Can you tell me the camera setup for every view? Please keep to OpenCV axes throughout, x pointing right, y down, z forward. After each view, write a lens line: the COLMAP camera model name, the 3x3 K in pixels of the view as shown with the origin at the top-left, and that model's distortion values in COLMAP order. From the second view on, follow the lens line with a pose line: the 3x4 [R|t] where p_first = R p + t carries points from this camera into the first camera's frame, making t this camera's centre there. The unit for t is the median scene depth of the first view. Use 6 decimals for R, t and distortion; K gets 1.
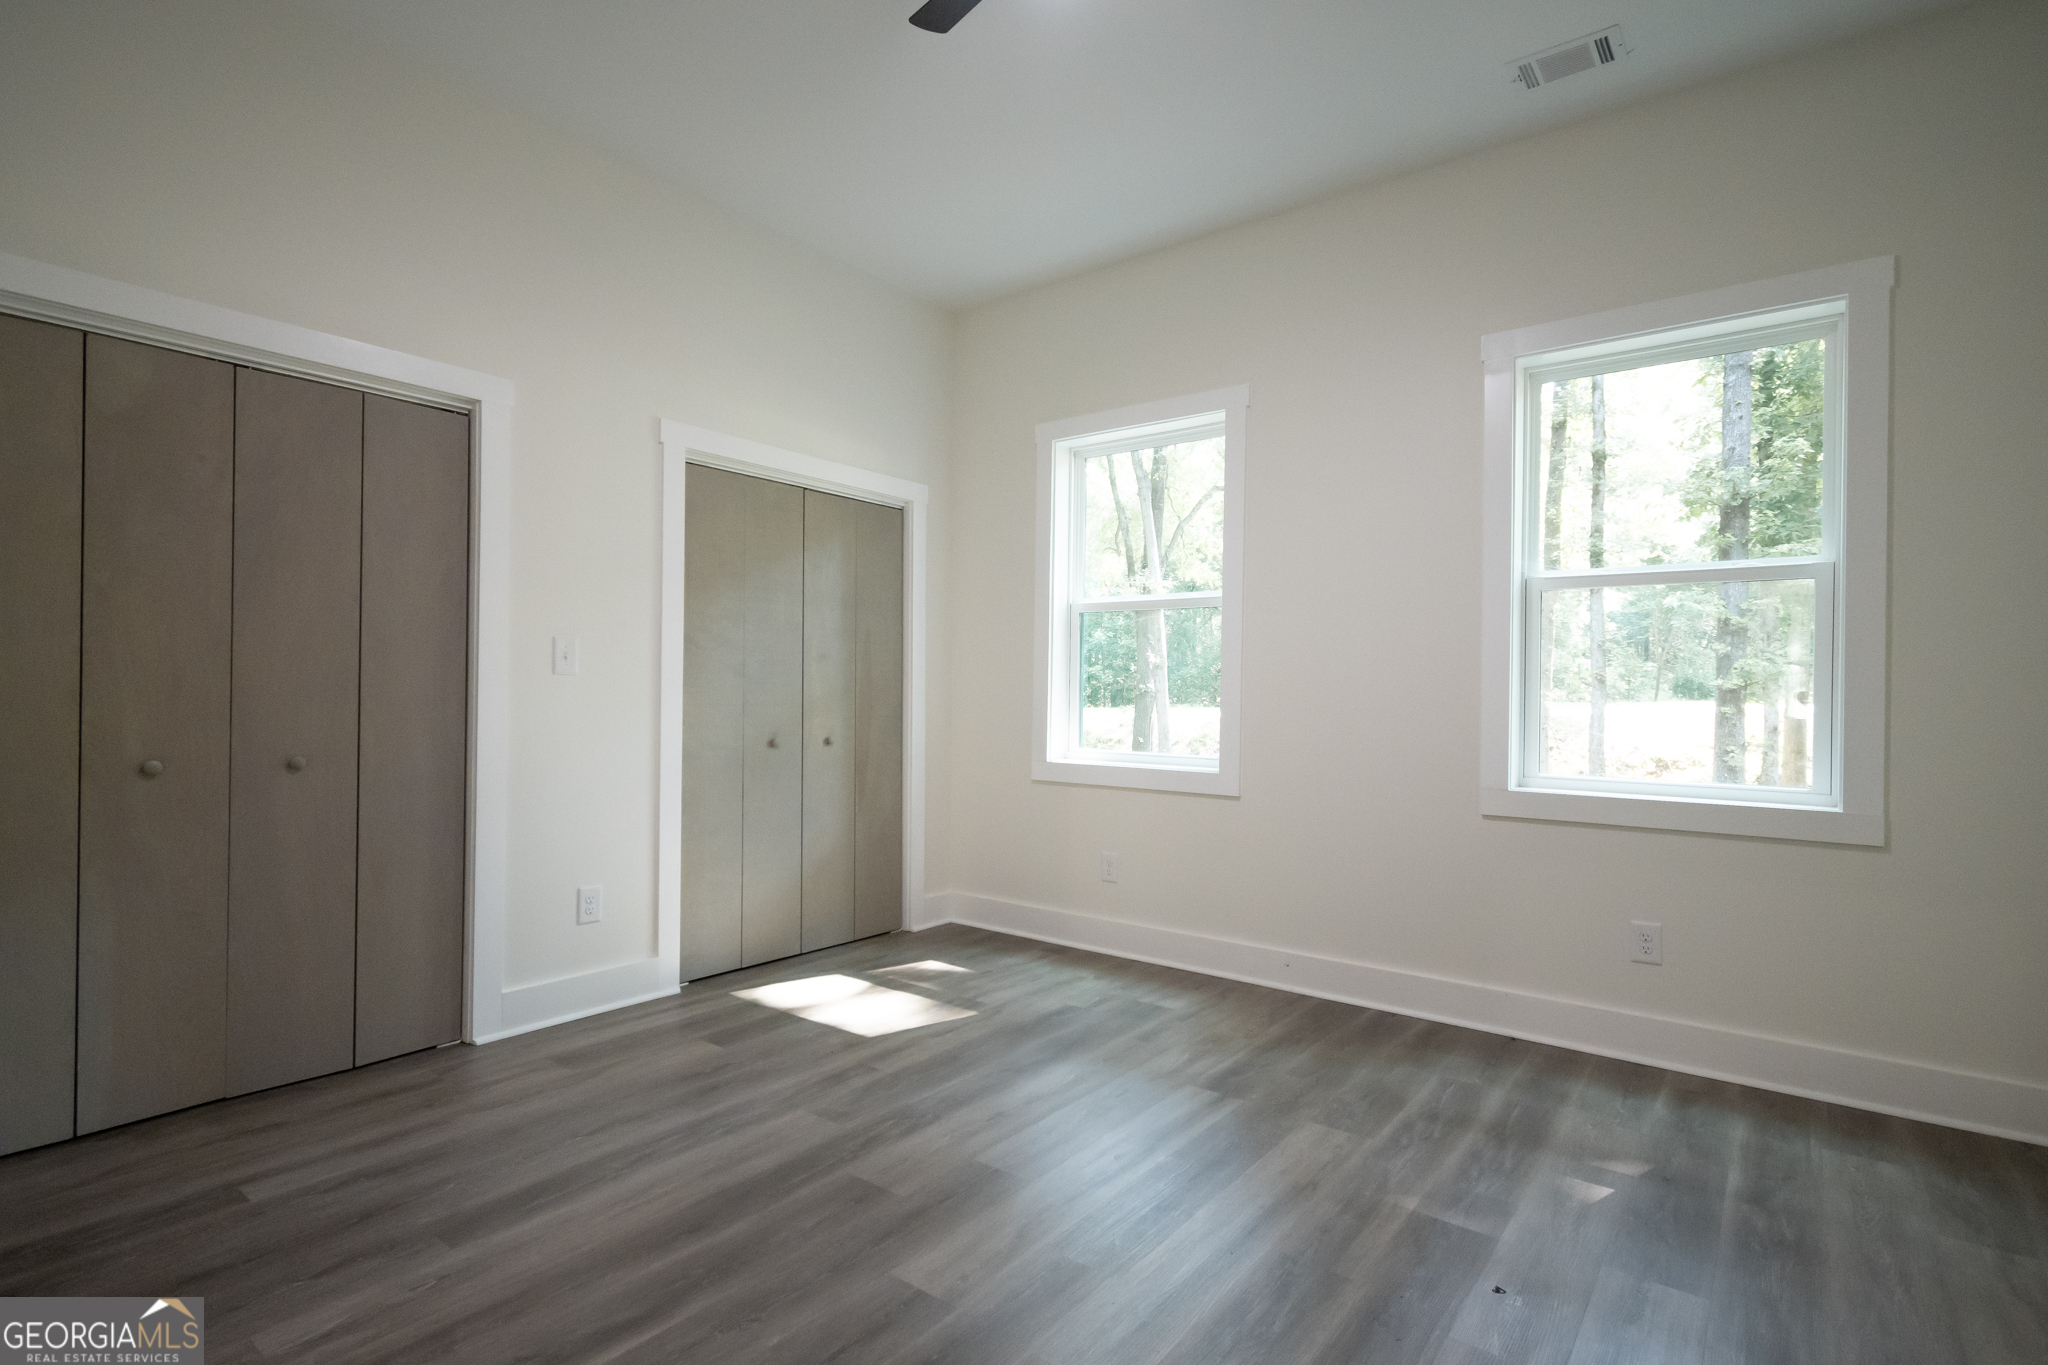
lens RADIAL K [[978.1, 0, 1031.8], [0, 978.1, 690.4], [0, 0, 1]] dist [0.002762, 0.000158]
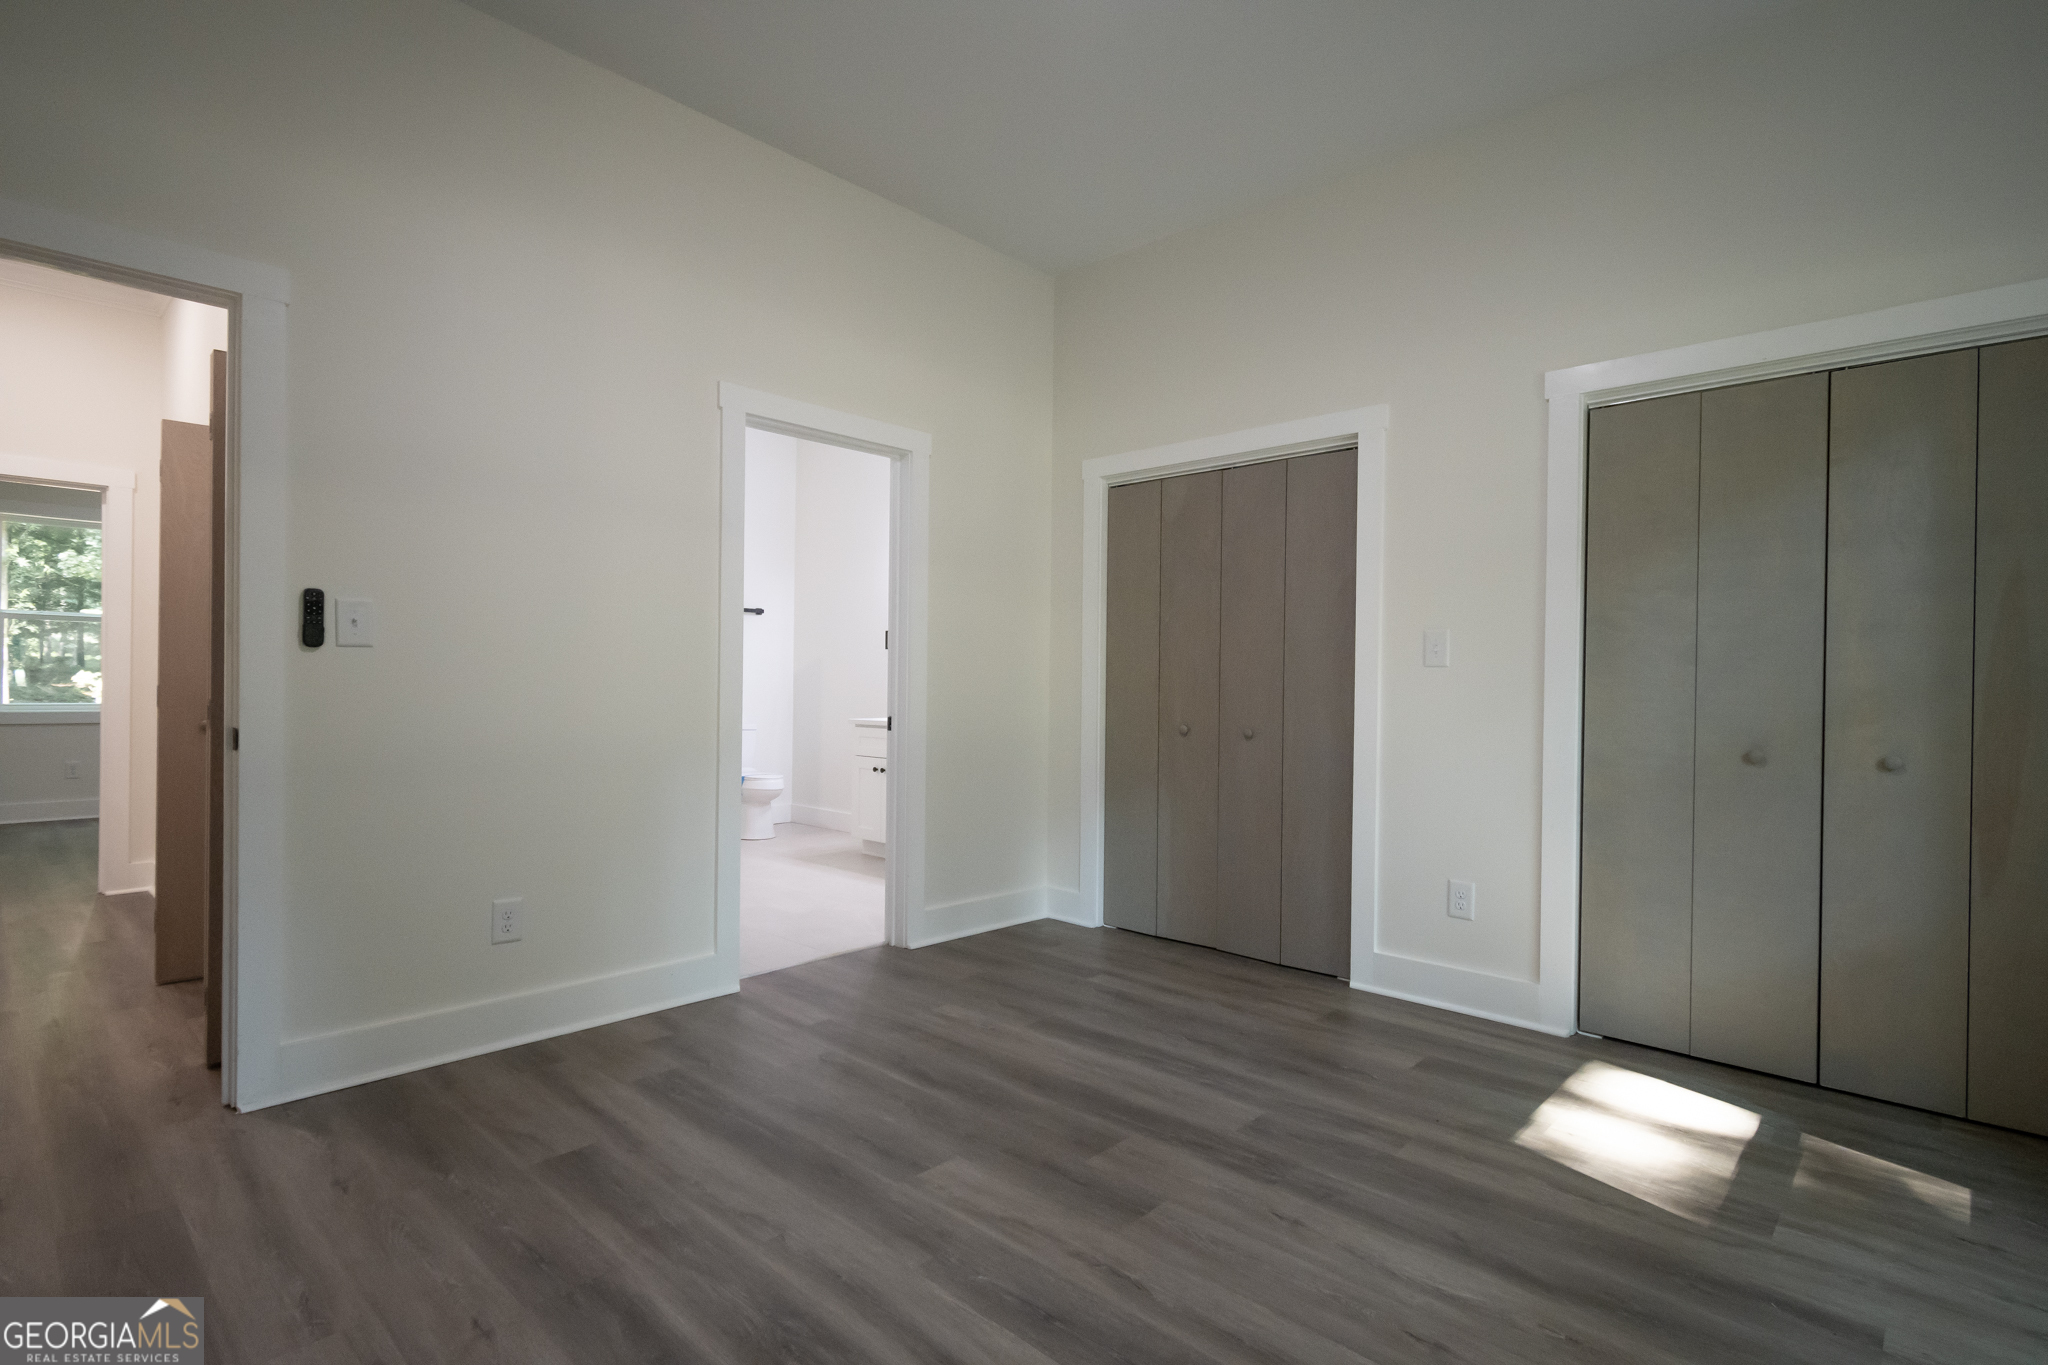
lens RADIAL K [[978.1, 0, 1031.8], [0, 978.1, 690.4], [0, 0, 1]] dist [0.002762, 0.000158]
pose [[-0.095427, -0.010261, -0.995384, 0.598724], [-0.008794, 0.999917, -0.009465, 0.022277], [0.995398, 0.007850, -0.095509, 0.692636]]
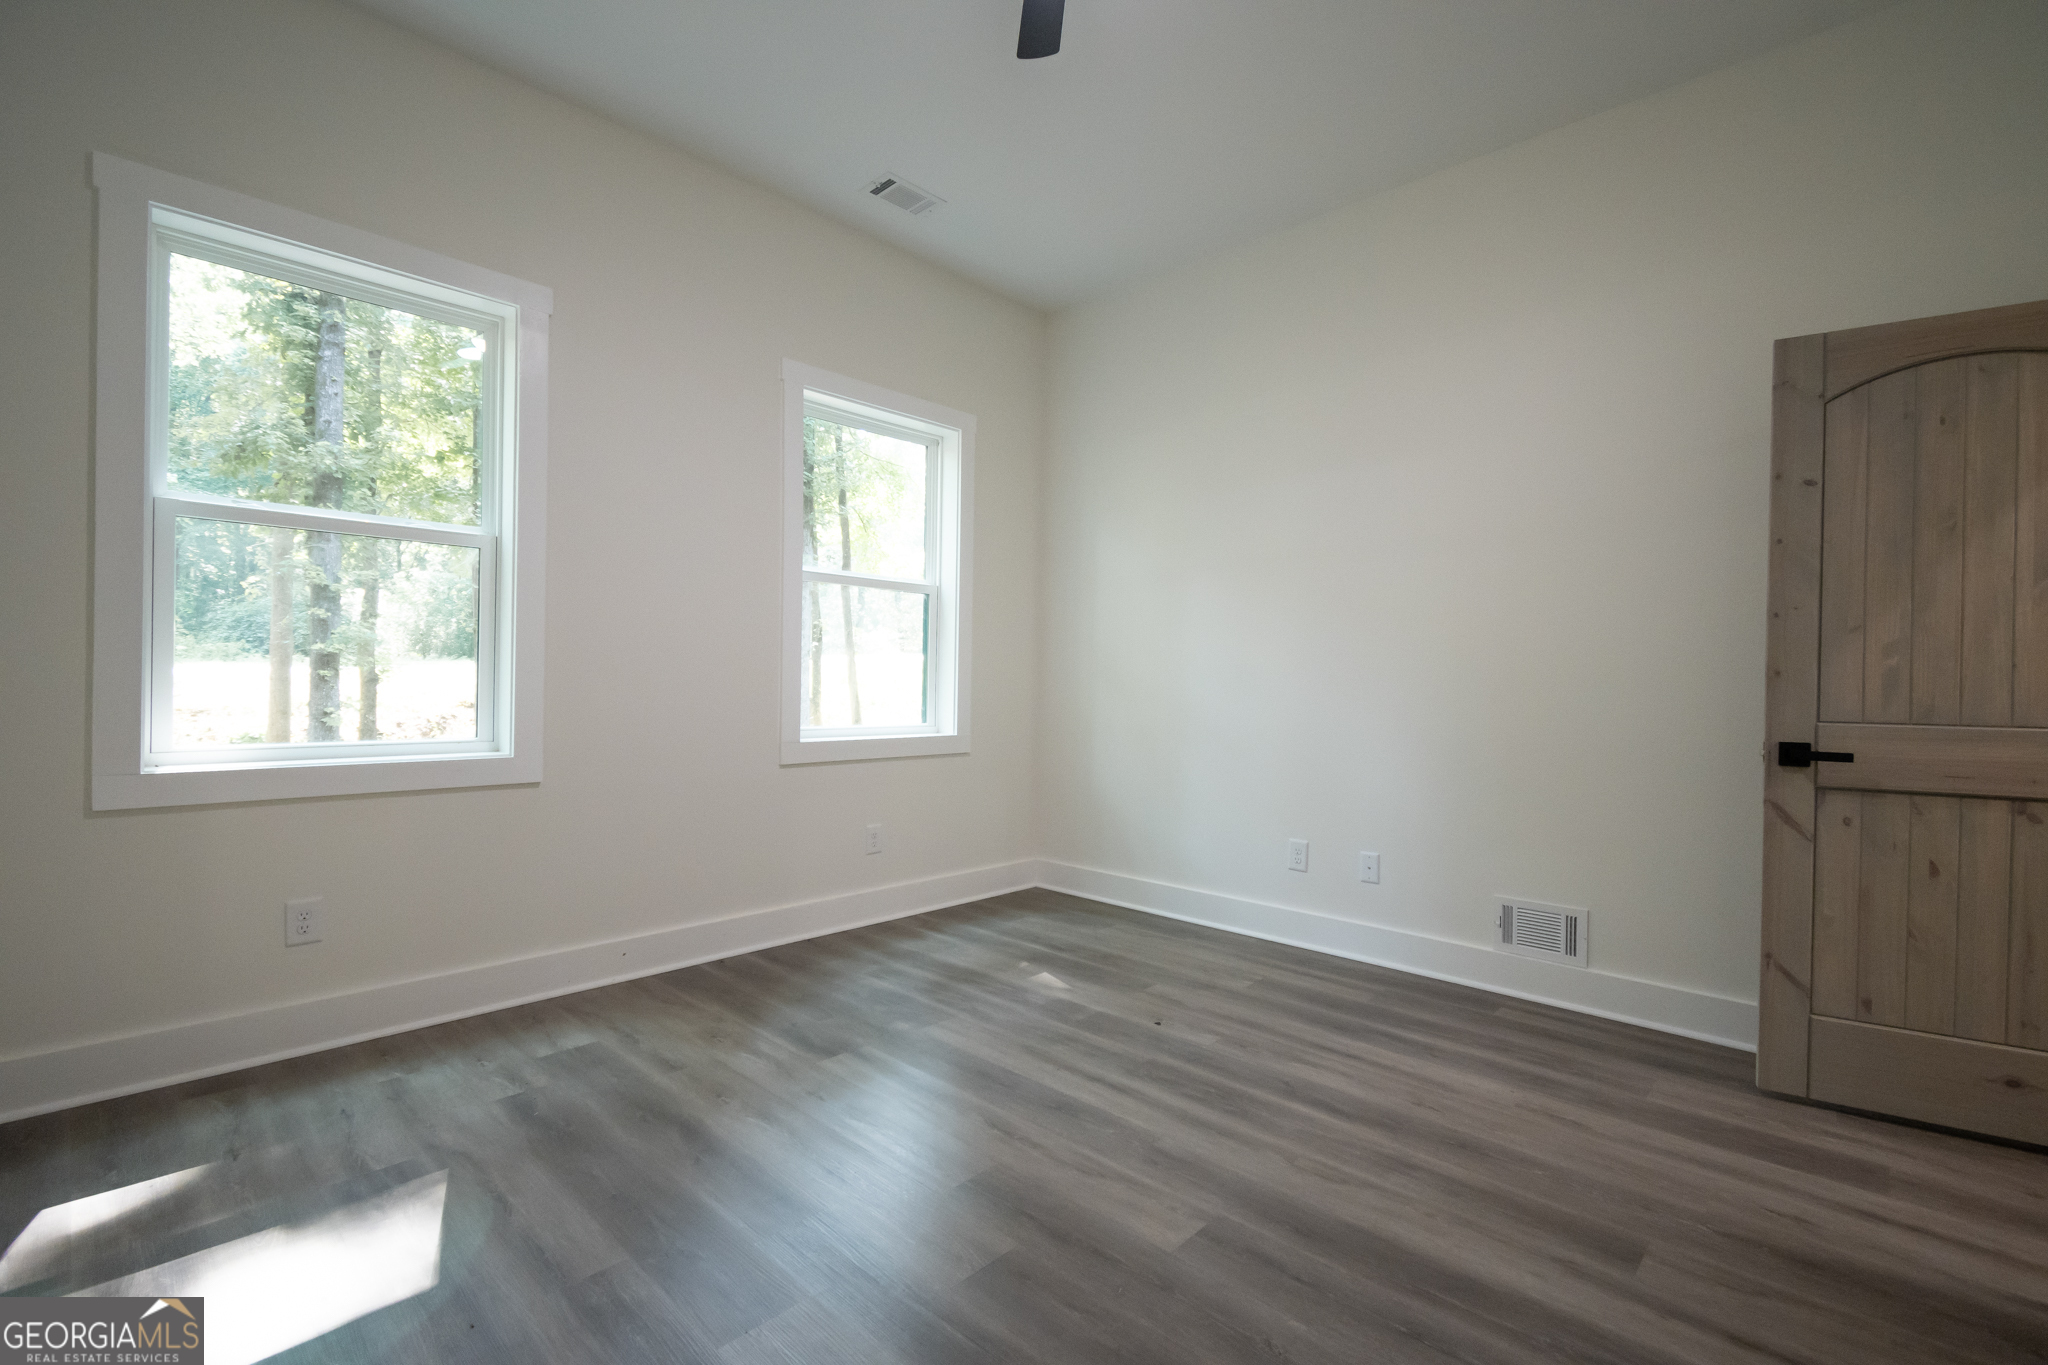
lens RADIAL K [[897.4, 0, 1016.6], [0, 897.4, 686.6], [0, 0, 1]] dist [0.007021, -0.004382]
pose [[0.109725, -0.018598, 0.993788, -0.610855], [-0.018854, 0.999606, 0.020788, 0.004071], [-0.993783, -0.021017, 0.109331, 0.617137]]
